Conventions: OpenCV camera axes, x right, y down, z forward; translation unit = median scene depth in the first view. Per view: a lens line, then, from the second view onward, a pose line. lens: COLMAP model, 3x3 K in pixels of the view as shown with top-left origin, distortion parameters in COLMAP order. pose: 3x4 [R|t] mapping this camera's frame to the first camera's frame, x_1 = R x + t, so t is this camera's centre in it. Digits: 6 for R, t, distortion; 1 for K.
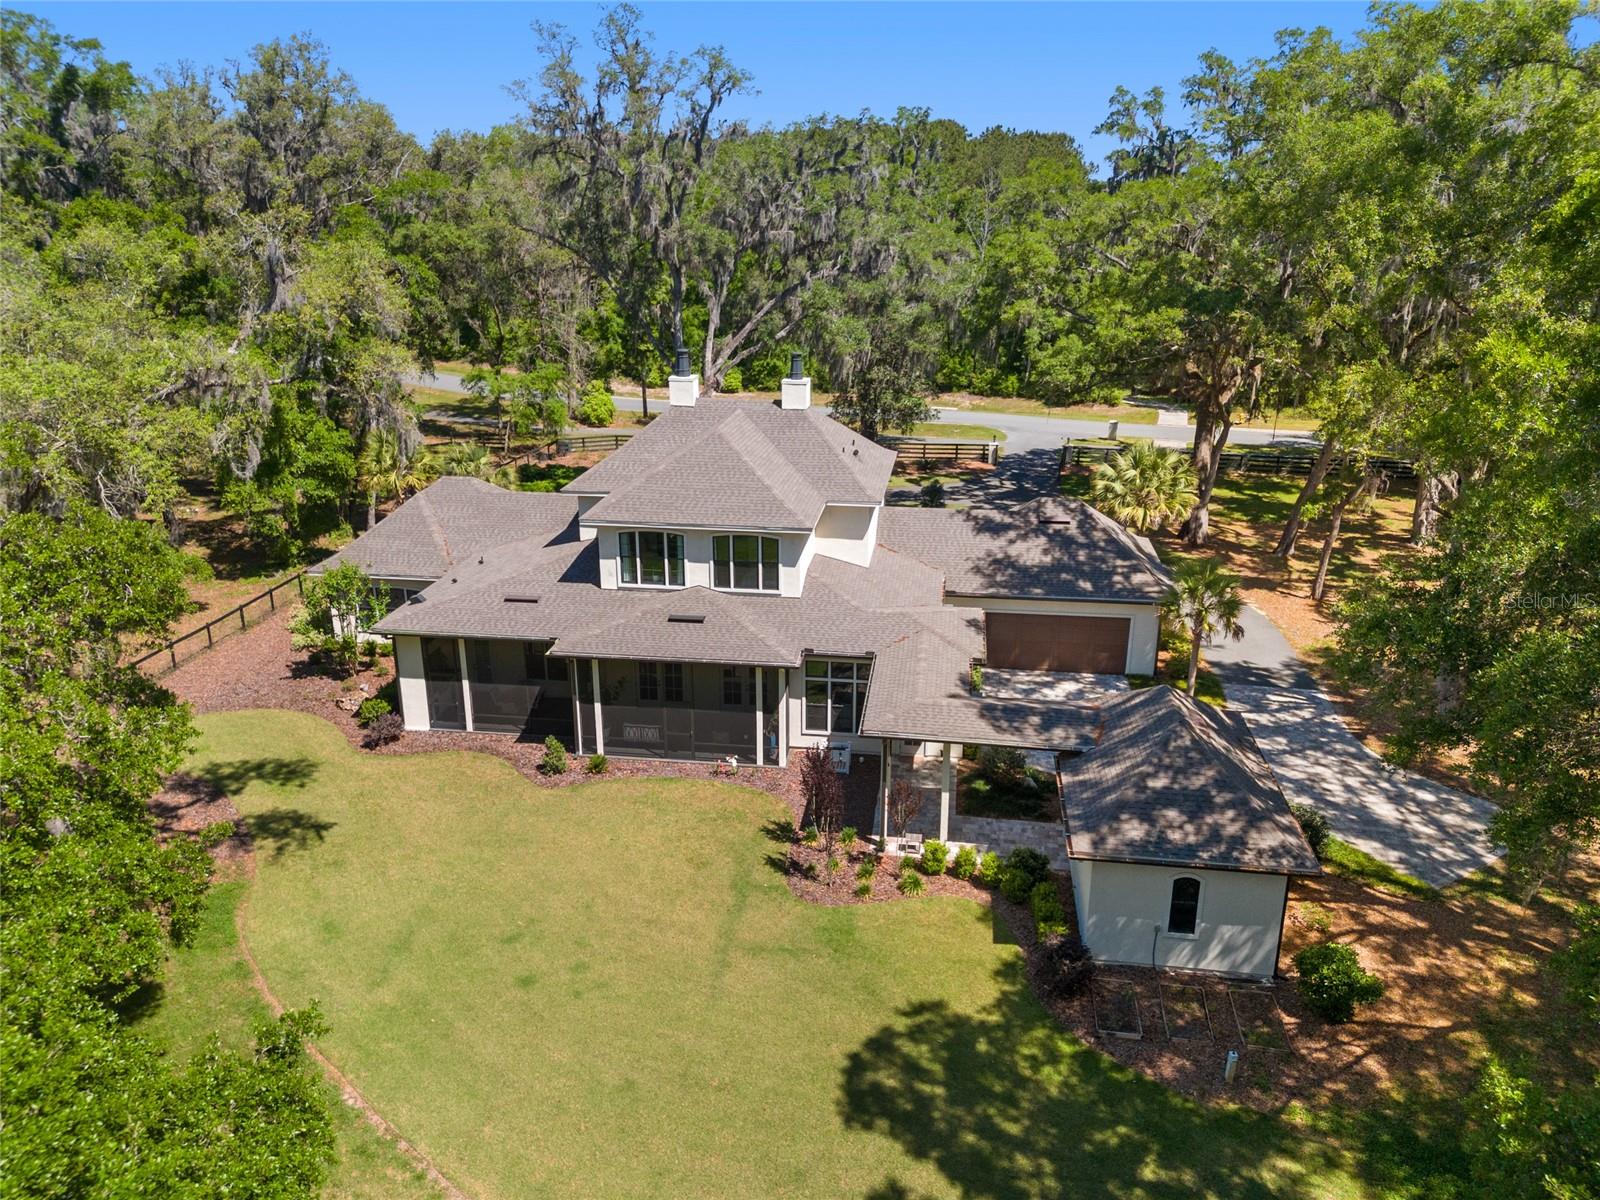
lens RADIAL K [[1178.6, 0, 803.5], [0, 1178.6, 600.7], [0, 0, 1]] dist [0.033064, 0.001926]
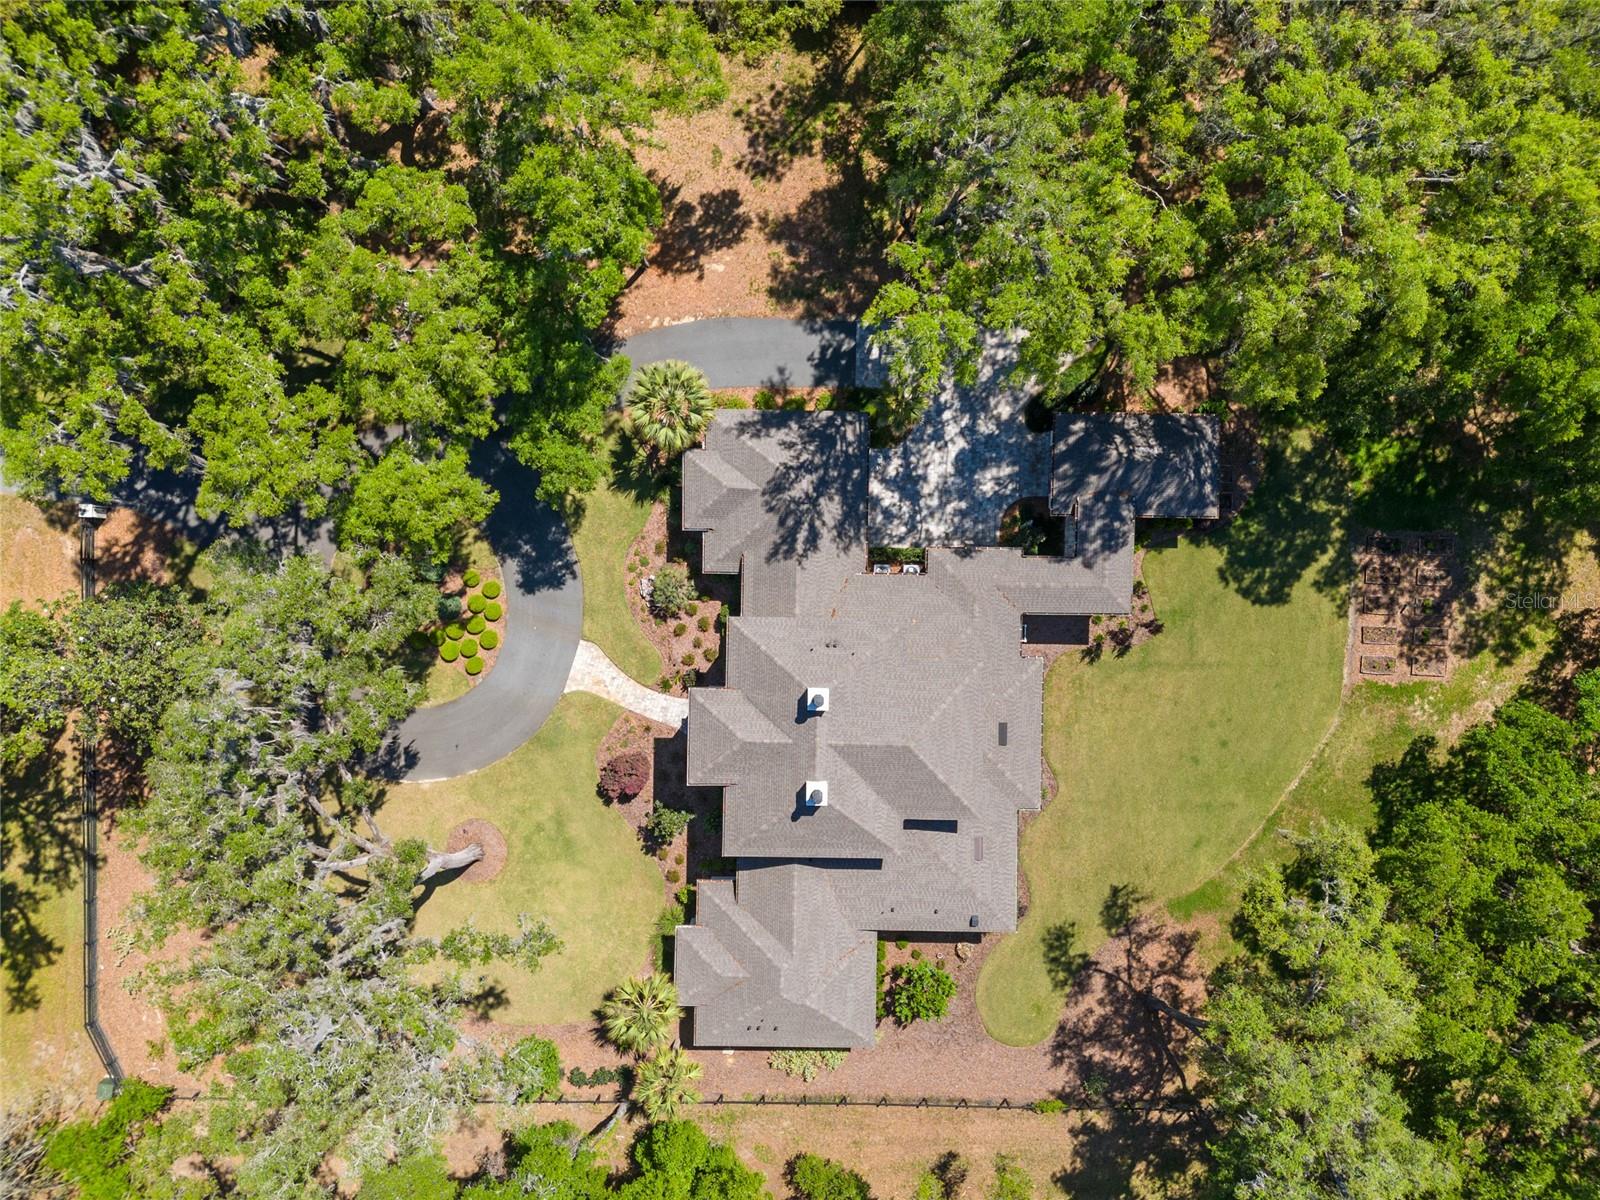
lens RADIAL K [[1178.6, 0, 801.0], [0, 1178.6, 602.4], [0, 0, 1]] dist [0.033064, 0.001926]
pose [[-0.119473, -0.992712, -0.015780, 0.139101], [0.323404, -0.053939, 0.944722, -1.634640], [-0.938688, 0.107765, 0.327492, 0.739497]]
